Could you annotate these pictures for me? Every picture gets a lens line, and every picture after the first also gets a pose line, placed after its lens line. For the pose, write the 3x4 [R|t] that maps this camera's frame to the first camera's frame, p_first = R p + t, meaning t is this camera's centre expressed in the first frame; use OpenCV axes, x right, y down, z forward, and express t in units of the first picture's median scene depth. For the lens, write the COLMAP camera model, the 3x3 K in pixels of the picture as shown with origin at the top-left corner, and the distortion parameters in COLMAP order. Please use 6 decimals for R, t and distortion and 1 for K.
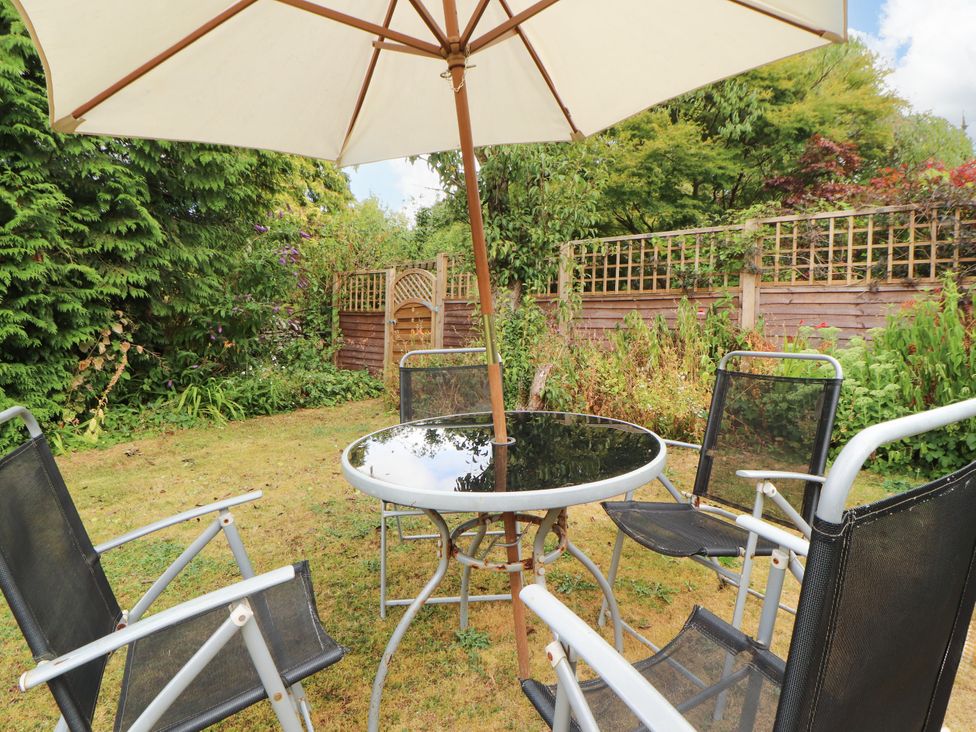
lens RADIAL K [[567.4, 0, 481.3], [0, 567.4, 346.0], [0, 0, 1]] dist [0.002064, -0.019271]
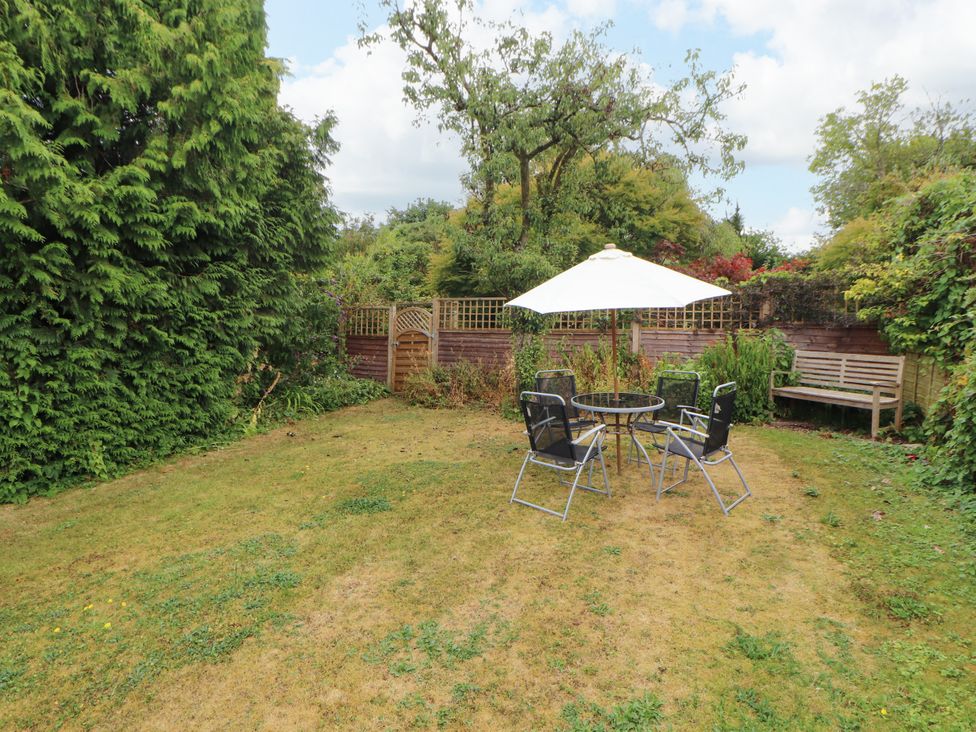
lens RADIAL K [[475.6, 0, 516.8], [0, 475.6, 347.0], [0, 0, 1]] dist [0.000907, -0.013043]
pose [[0.963542, -0.003168, 0.267538, -0.340671], [0.007170, 0.999876, -0.013985, -0.030316], [-0.267460, 0.015394, 0.963446, -0.419679]]
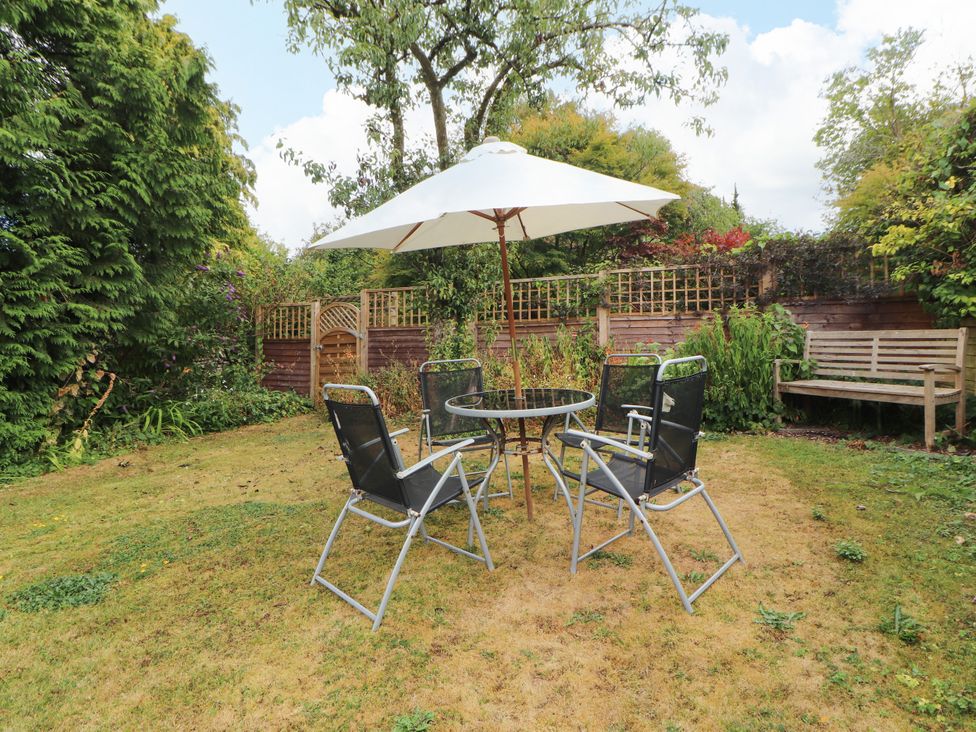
lens RADIAL K [[514.9, 0, 505.2], [0, 514.9, 342.3], [0, 0, 1]] dist [-0.000189, -0.011542]
pose [[0.962999, -0.022177, 0.268591, -0.134305], [0.035228, 0.998416, -0.043869, 0.011262], [-0.267193, 0.051707, 0.962255, -0.214309]]
